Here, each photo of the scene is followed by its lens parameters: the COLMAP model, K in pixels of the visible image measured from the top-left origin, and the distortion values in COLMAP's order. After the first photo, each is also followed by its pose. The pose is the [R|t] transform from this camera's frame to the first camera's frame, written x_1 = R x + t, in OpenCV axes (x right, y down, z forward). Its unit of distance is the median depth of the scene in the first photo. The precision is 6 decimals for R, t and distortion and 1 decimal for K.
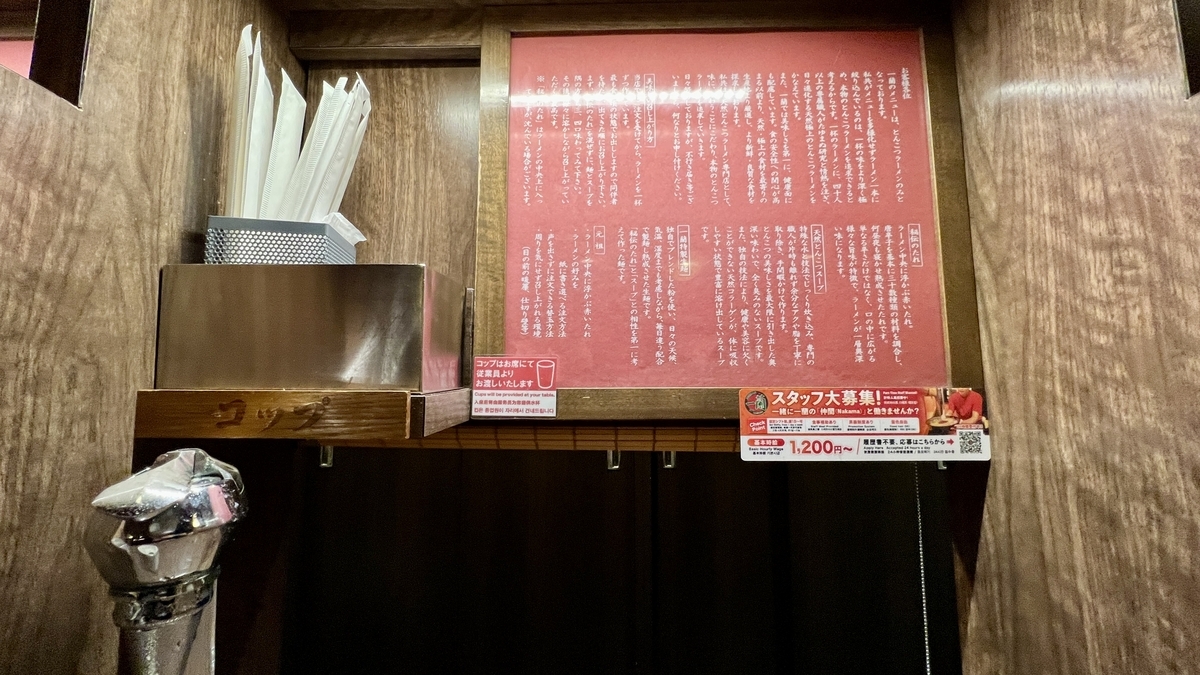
lens RADIAL K [[477.6, 0, 592.2], [0, 477.6, 335.4], [0, 0, 1]] dist [-0.001794, -0.000267]
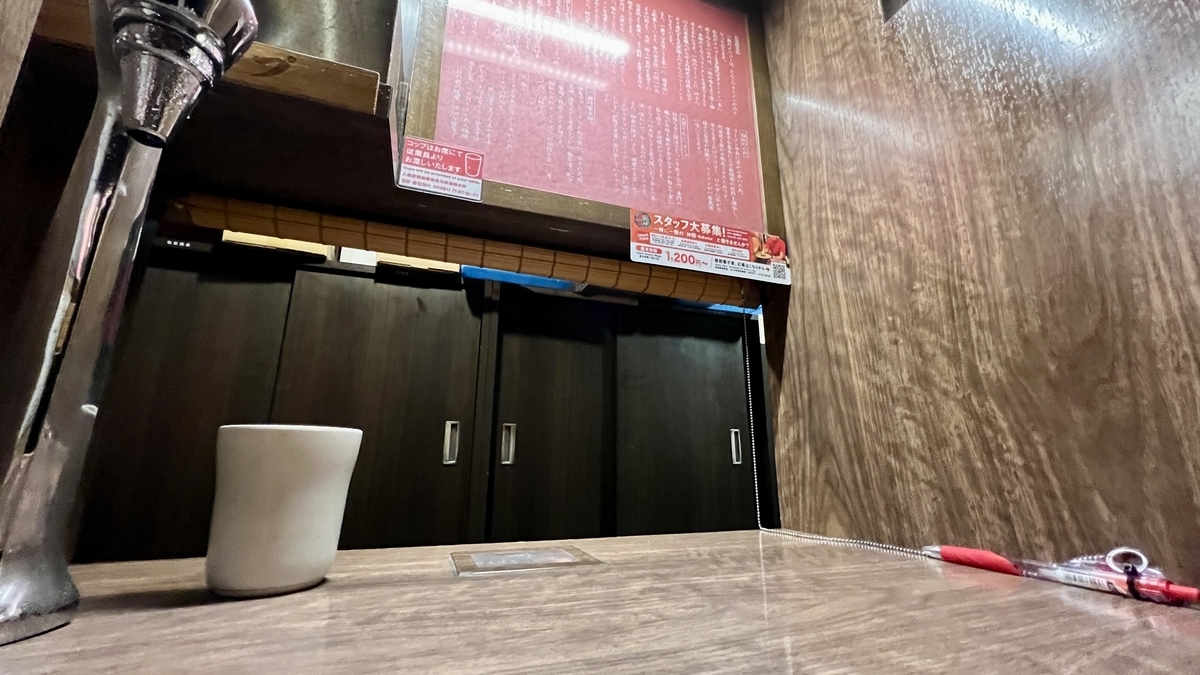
lens RADIAL K [[477.6, 0, 592.2], [0, 477.6, 335.4], [0, 0, 1]] dist [-0.001794, -0.000267]
pose [[0.933236, 0.097305, 0.345836, -0.184046], [-0.045217, 0.986781, -0.155626, 0.634027], [-0.356408, 0.129598, 0.925299, -0.078813]]
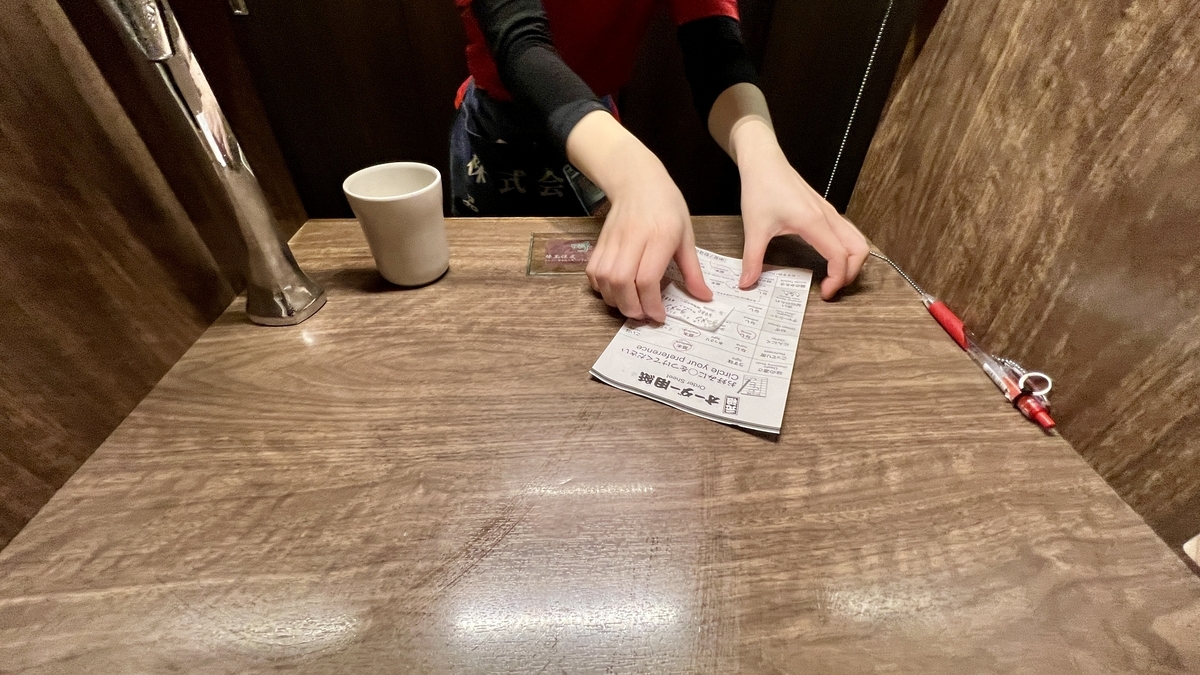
lens RADIAL K [[477.6, 0, 592.2], [0, 477.6, 335.4], [0, 0, 1]] dist [-0.001794, -0.000267]
pose [[0.998159, -0.035982, 0.048826, 0.008538], [-0.010225, 0.693677, 0.720214, 0.190916], [-0.059784, -0.719387, 0.692032, -0.132330]]
